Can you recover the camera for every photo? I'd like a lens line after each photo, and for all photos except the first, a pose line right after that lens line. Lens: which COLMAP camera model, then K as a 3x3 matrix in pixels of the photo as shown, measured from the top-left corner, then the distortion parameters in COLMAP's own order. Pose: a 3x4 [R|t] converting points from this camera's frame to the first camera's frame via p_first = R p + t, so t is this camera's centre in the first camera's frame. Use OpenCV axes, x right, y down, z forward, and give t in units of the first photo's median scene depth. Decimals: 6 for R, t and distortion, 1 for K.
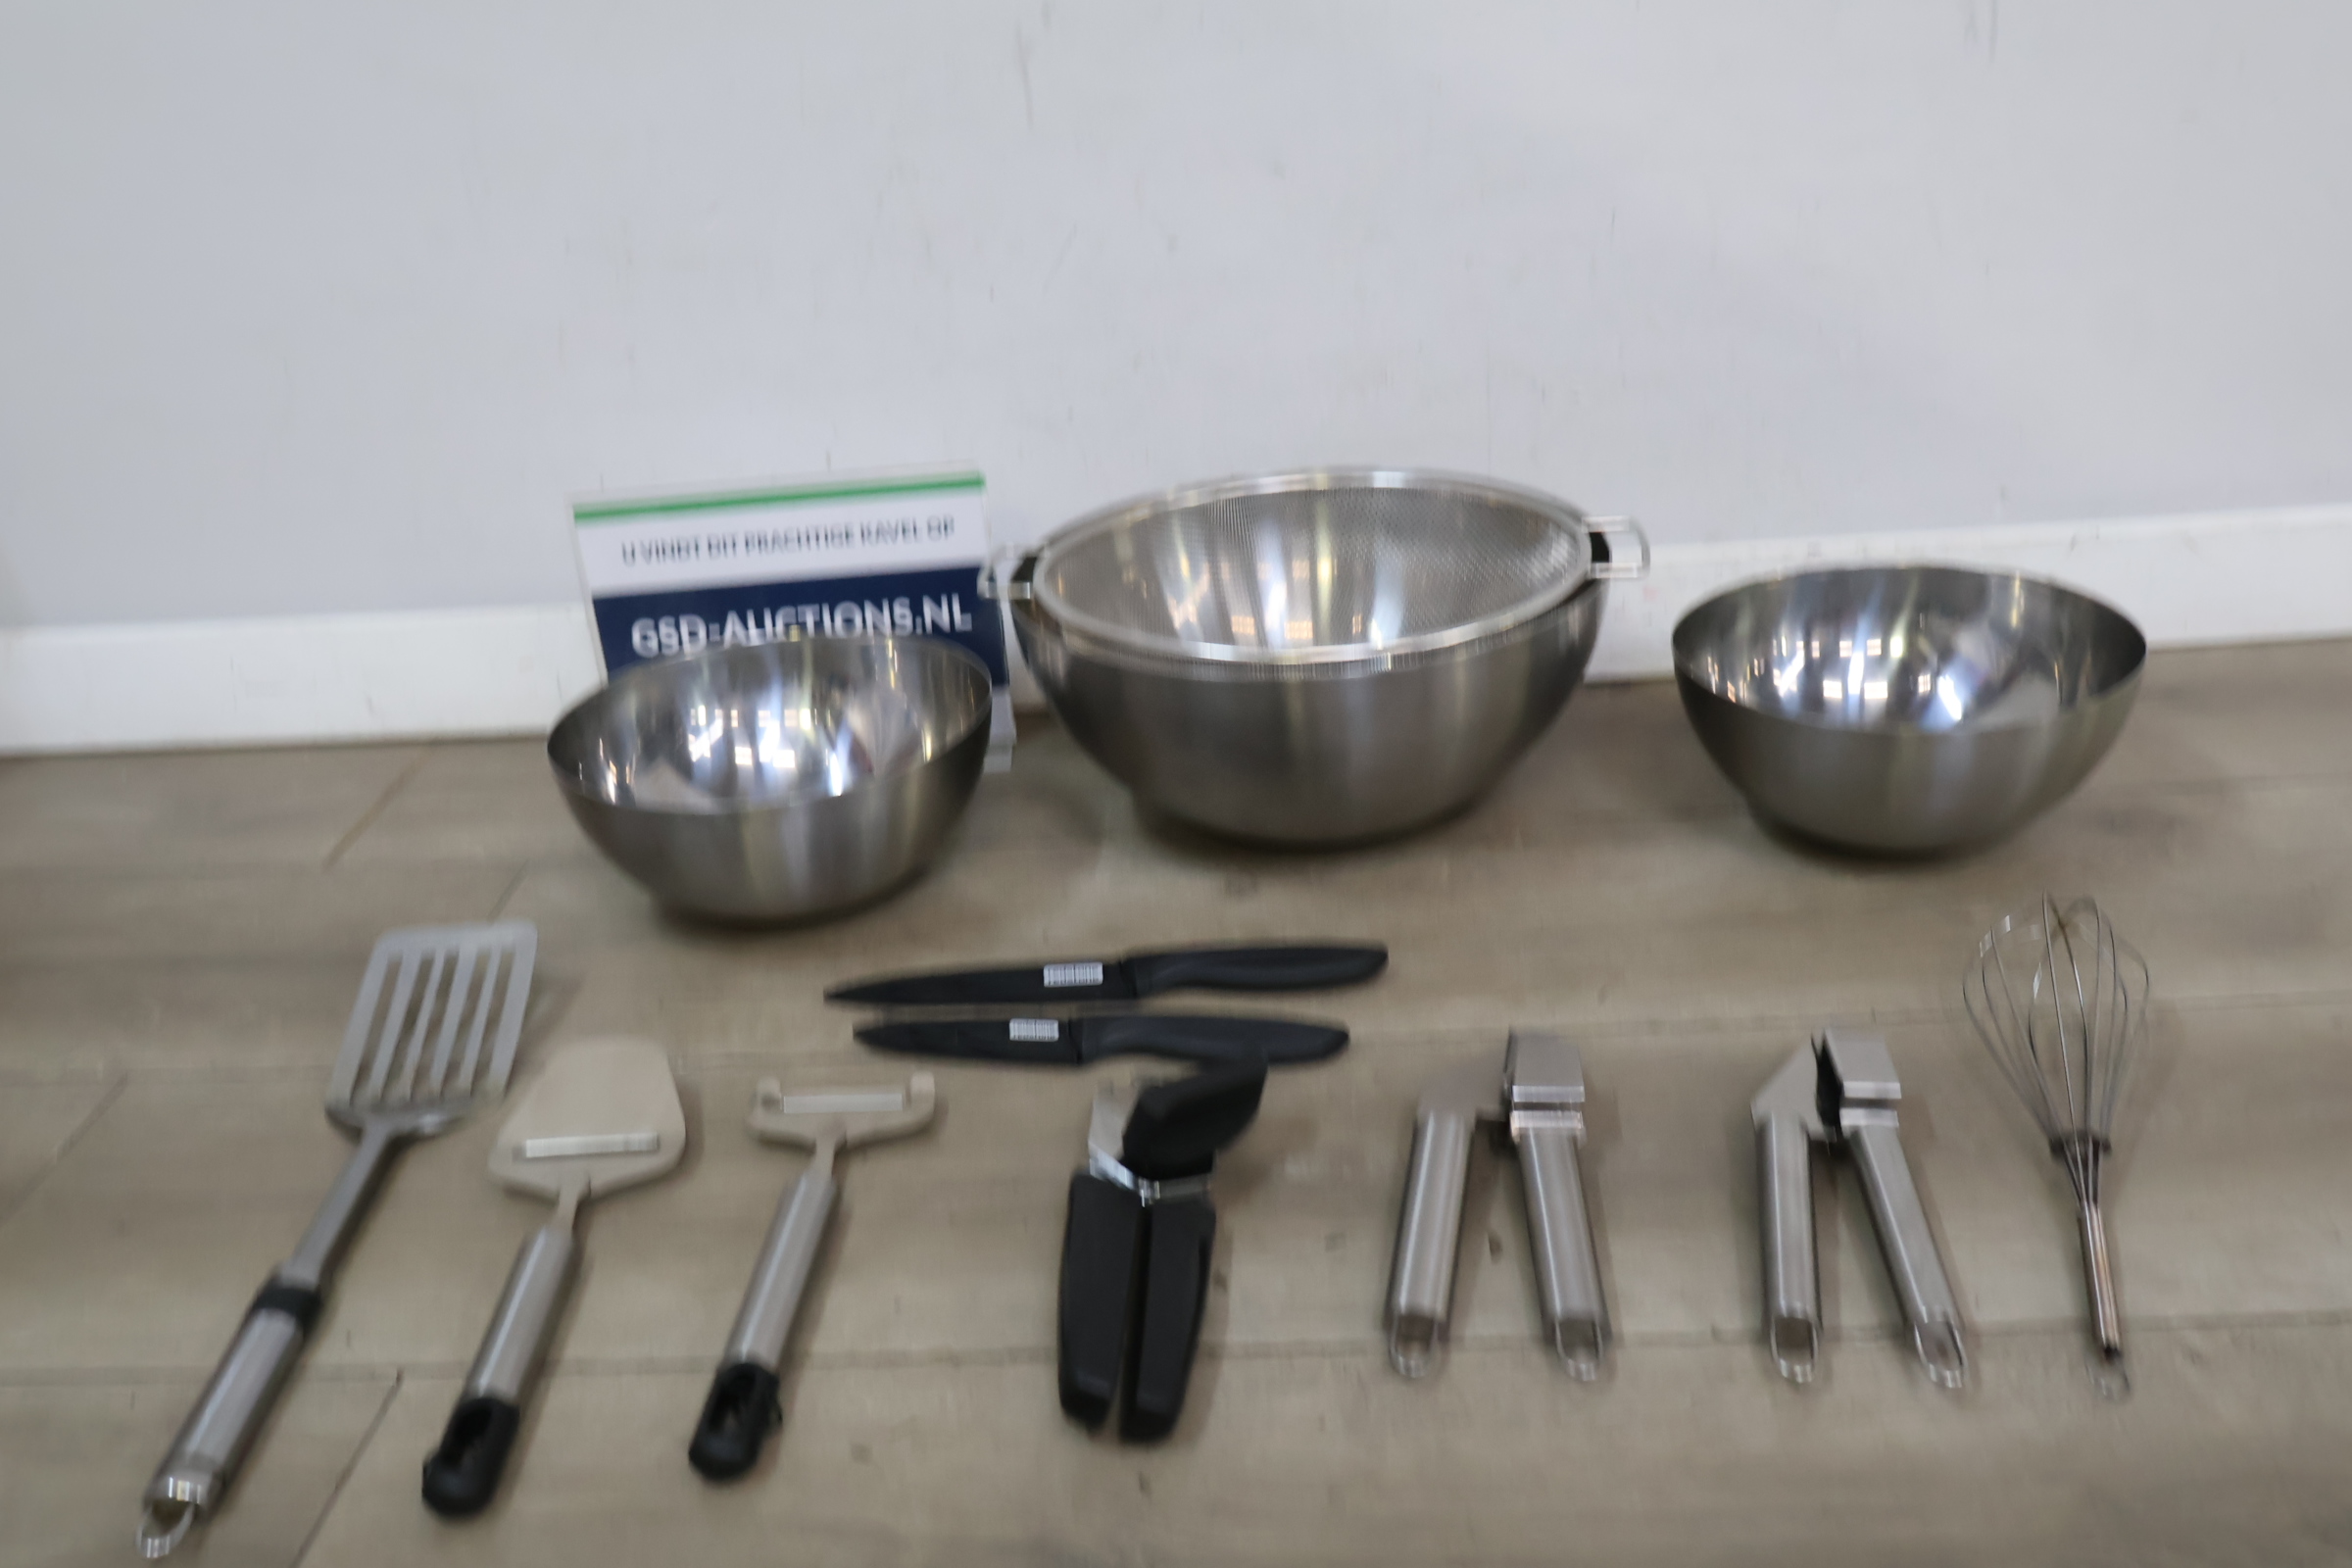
lens RADIAL K [[2223.1, 0, 1163.8], [0, 2223.1, 763.9], [0, 0, 1]] dist [0.007769, 0.000000]
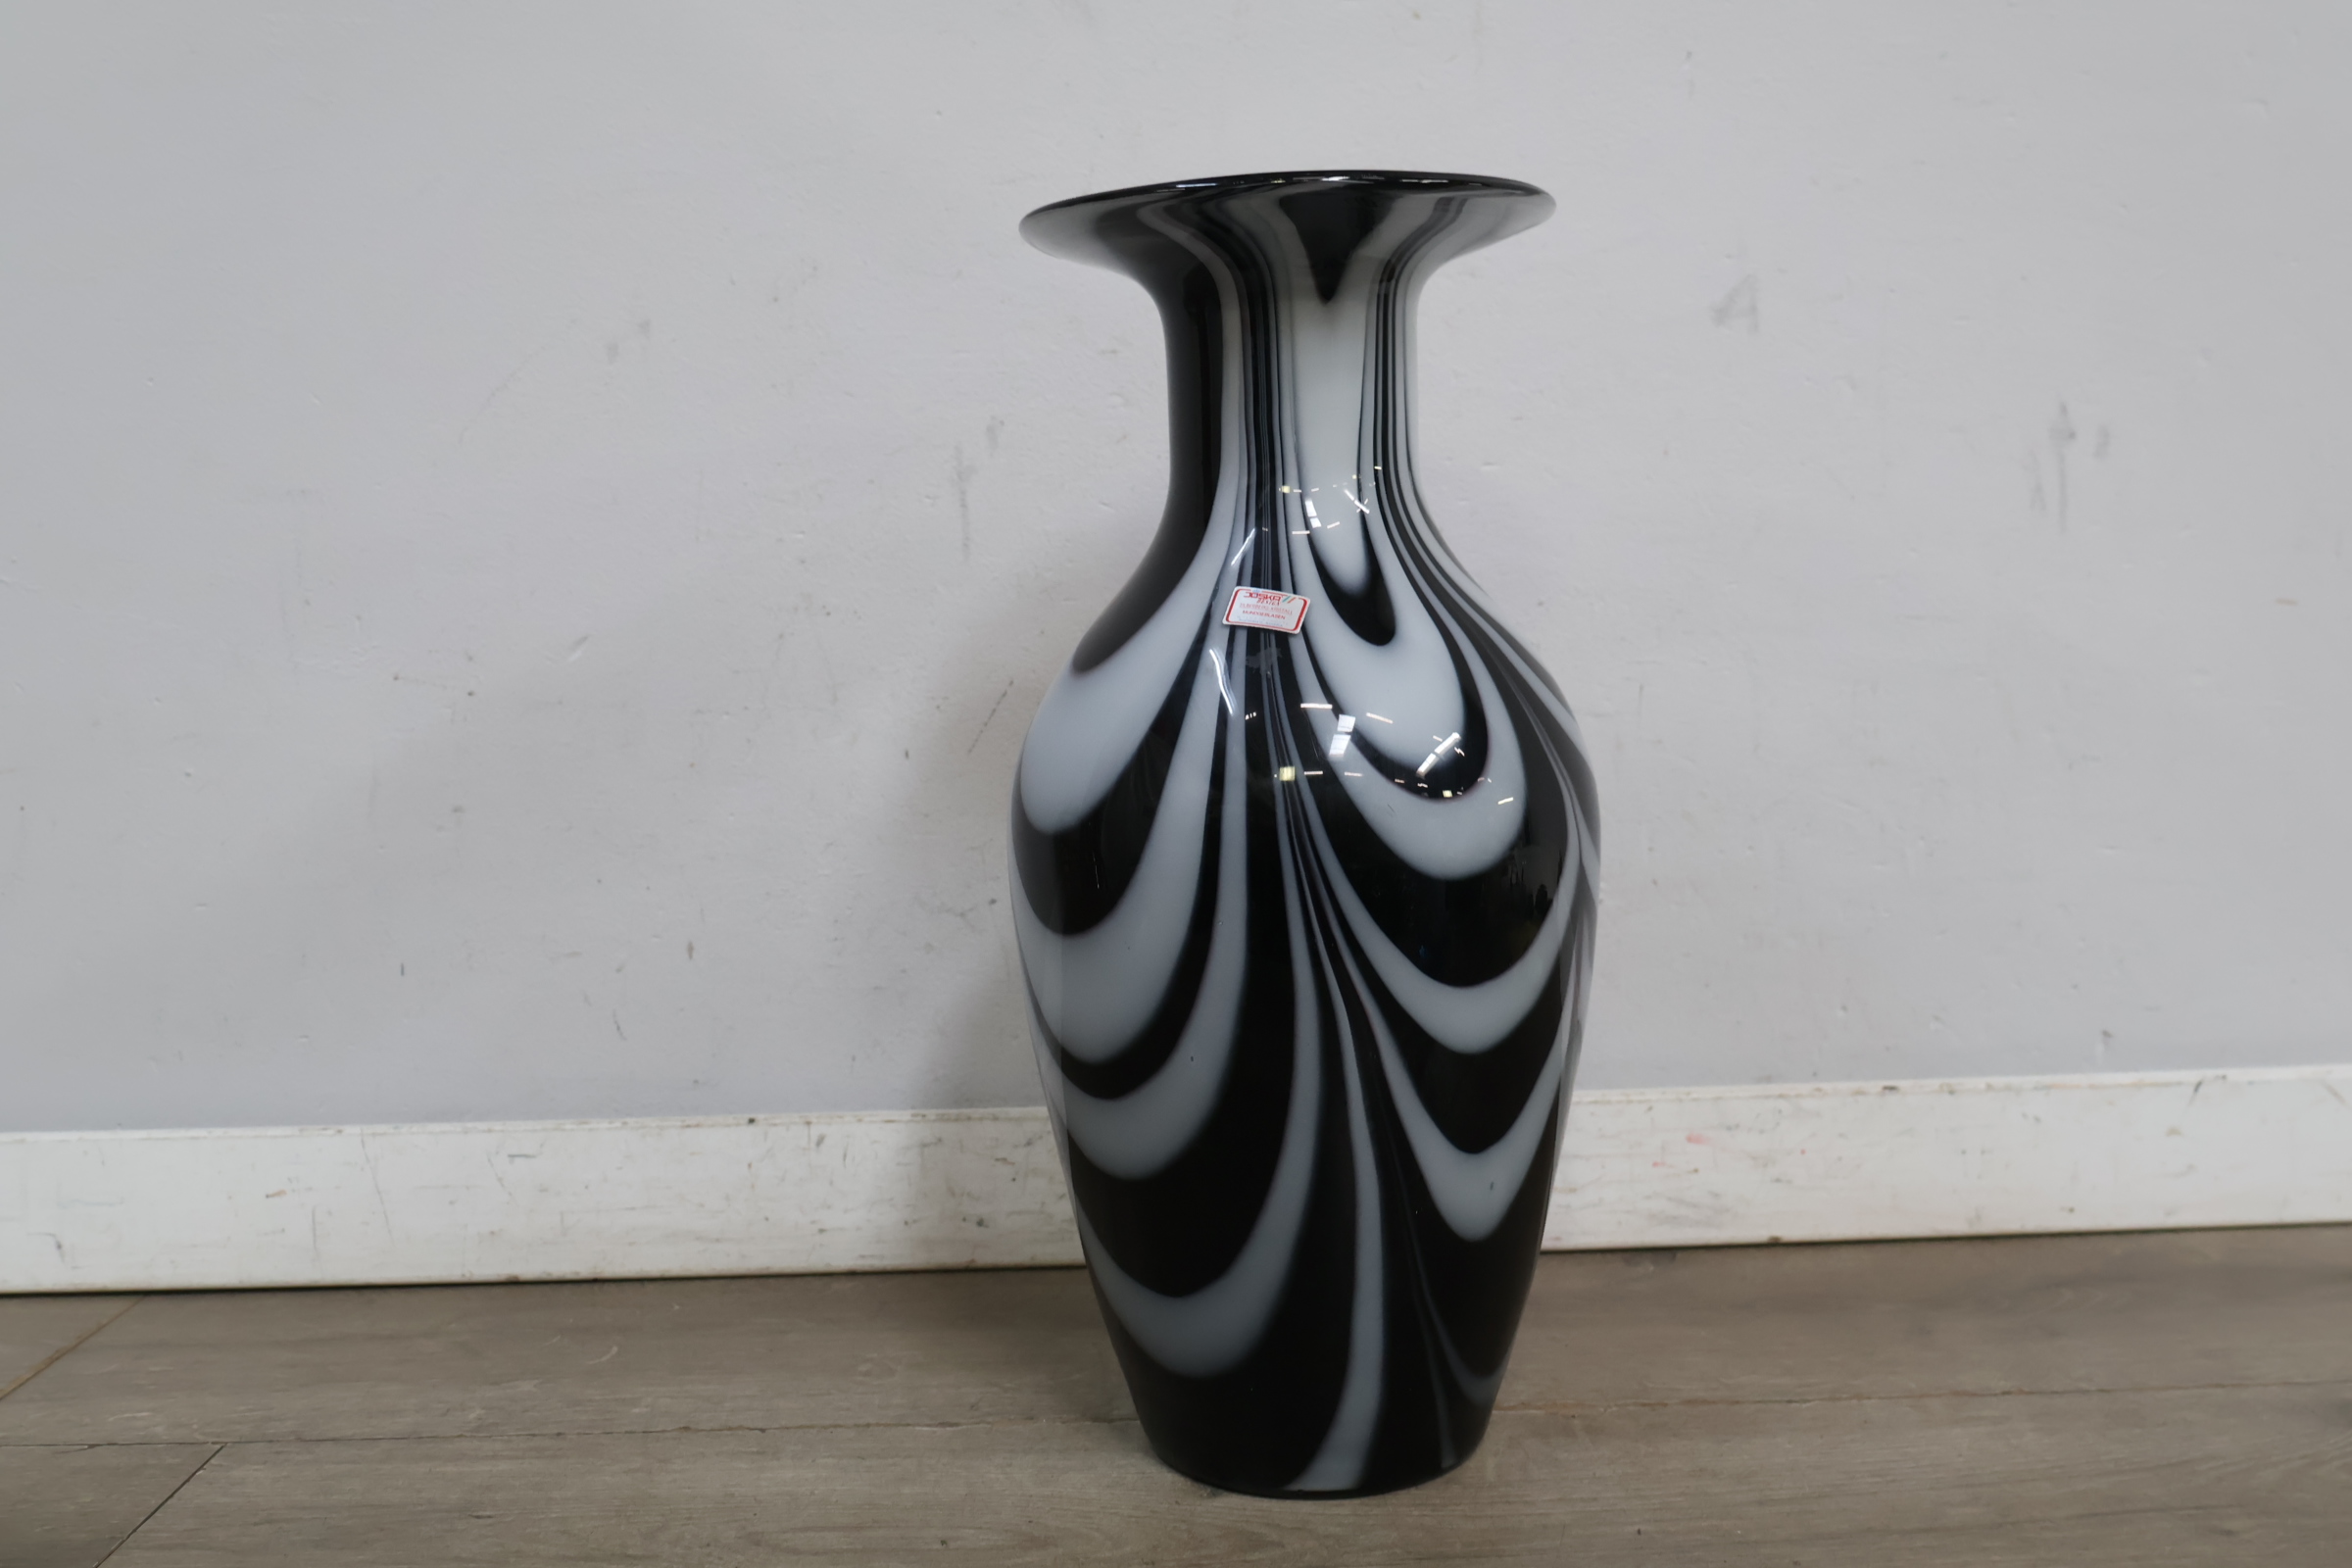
lens RADIAL K [[2204.4, 0, 1162.1], [0, 2204.4, 780.6], [0, 0, 1]] dist [0.012874, 0.000000]
pose [[0.997030, 0.043188, 0.063769, -0.043930], [-0.020935, 0.948777, -0.315251, 0.074496], [-0.074118, 0.312980, 0.946863, 0.275131]]
